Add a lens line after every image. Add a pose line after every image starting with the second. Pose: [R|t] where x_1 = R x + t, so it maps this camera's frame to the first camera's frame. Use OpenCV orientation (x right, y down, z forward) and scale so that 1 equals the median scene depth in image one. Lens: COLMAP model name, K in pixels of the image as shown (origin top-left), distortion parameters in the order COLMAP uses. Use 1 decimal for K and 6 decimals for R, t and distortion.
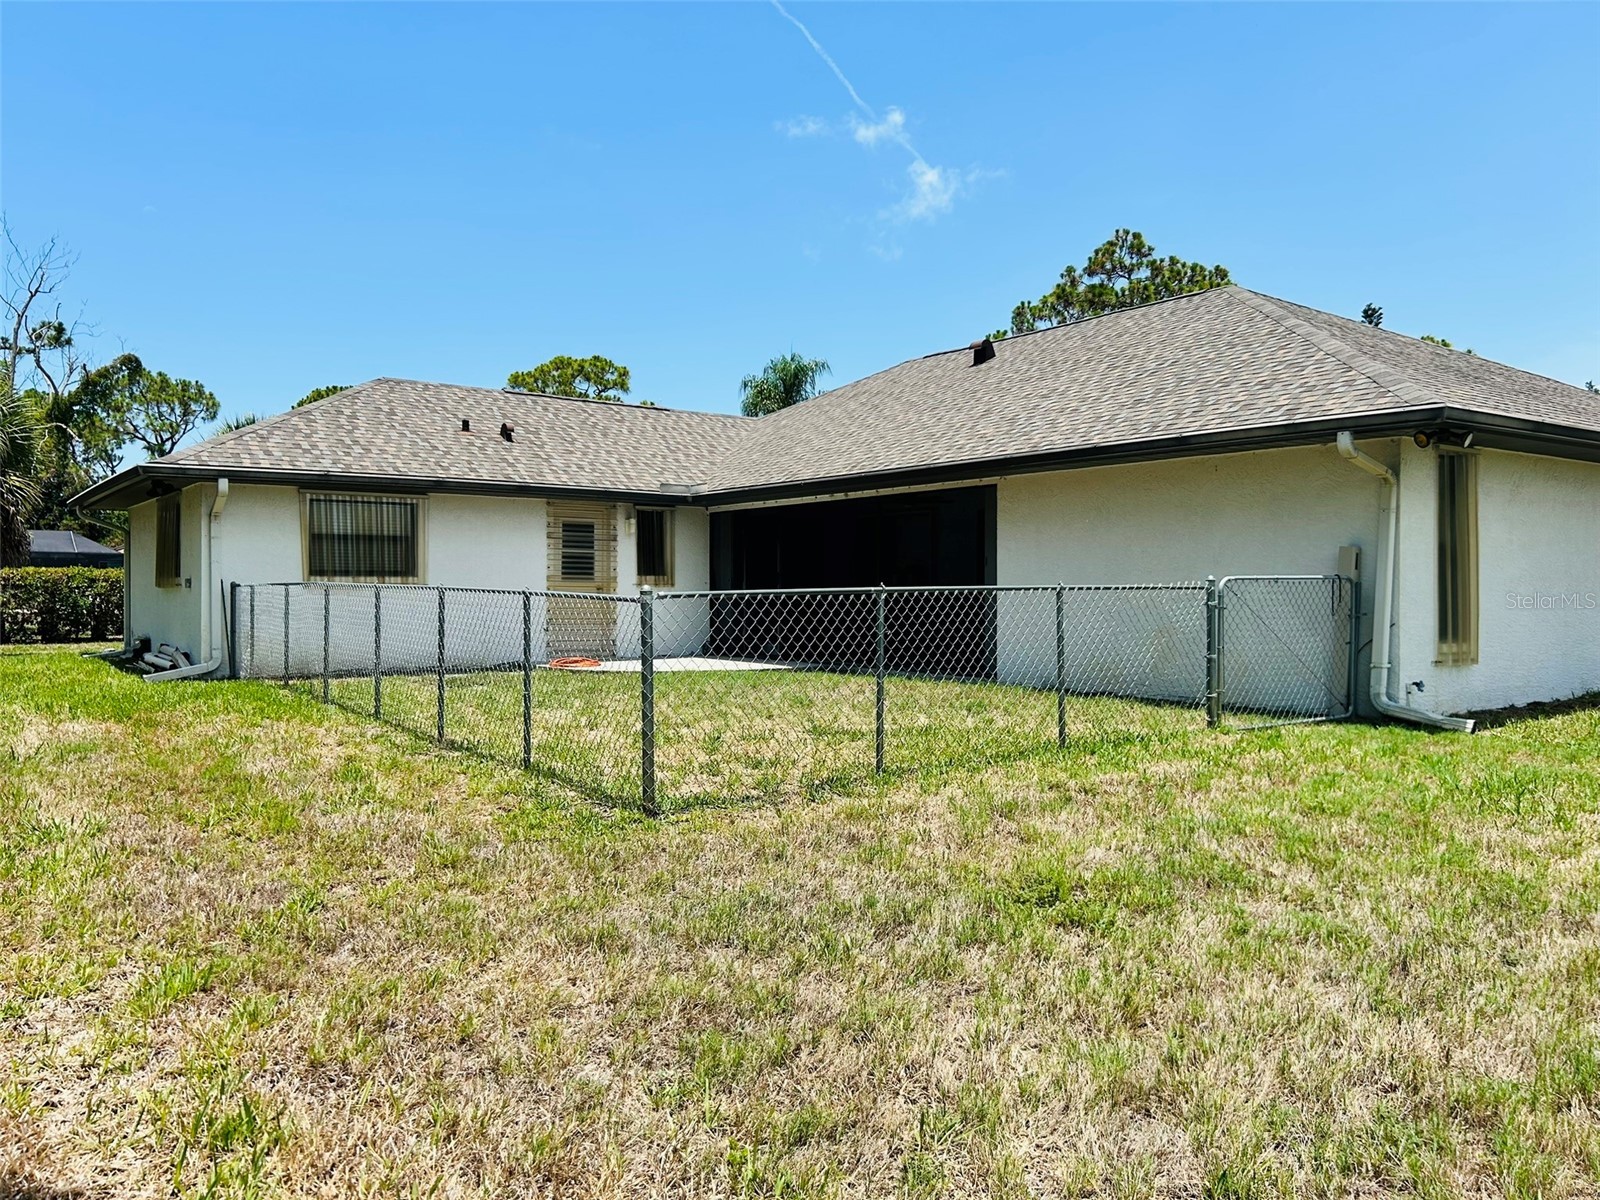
lens RADIAL K [[1208.4, 0, 806.9], [0, 1208.4, 598.5], [0, 0, 1]] dist [0.004753, -0.006420]
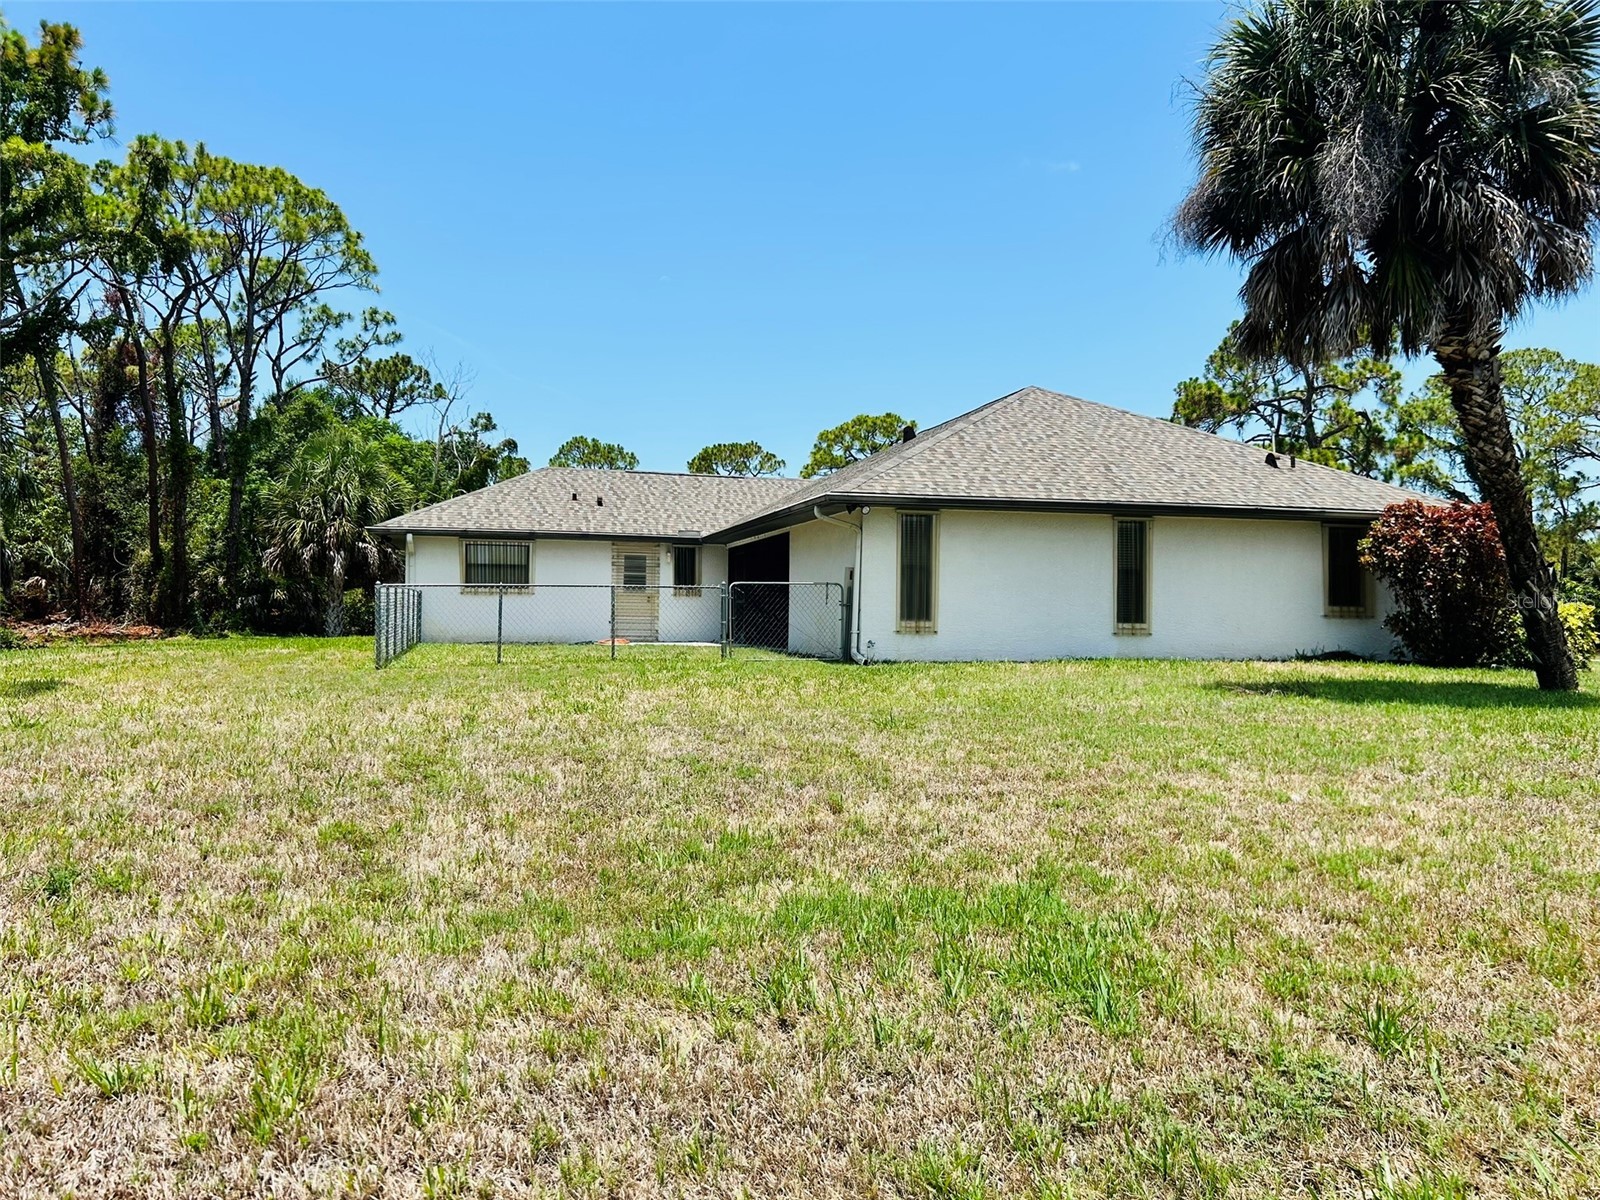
lens RADIAL K [[1208.4, 0, 806.9], [0, 1208.4, 598.5], [0, 0, 1]] dist [0.004753, -0.006420]
pose [[0.931472, 0.005942, -0.363764, 0.637001], [-0.015264, 0.999625, -0.022756, 0.028499], [0.363492, 0.026748, 0.931213, -0.428849]]
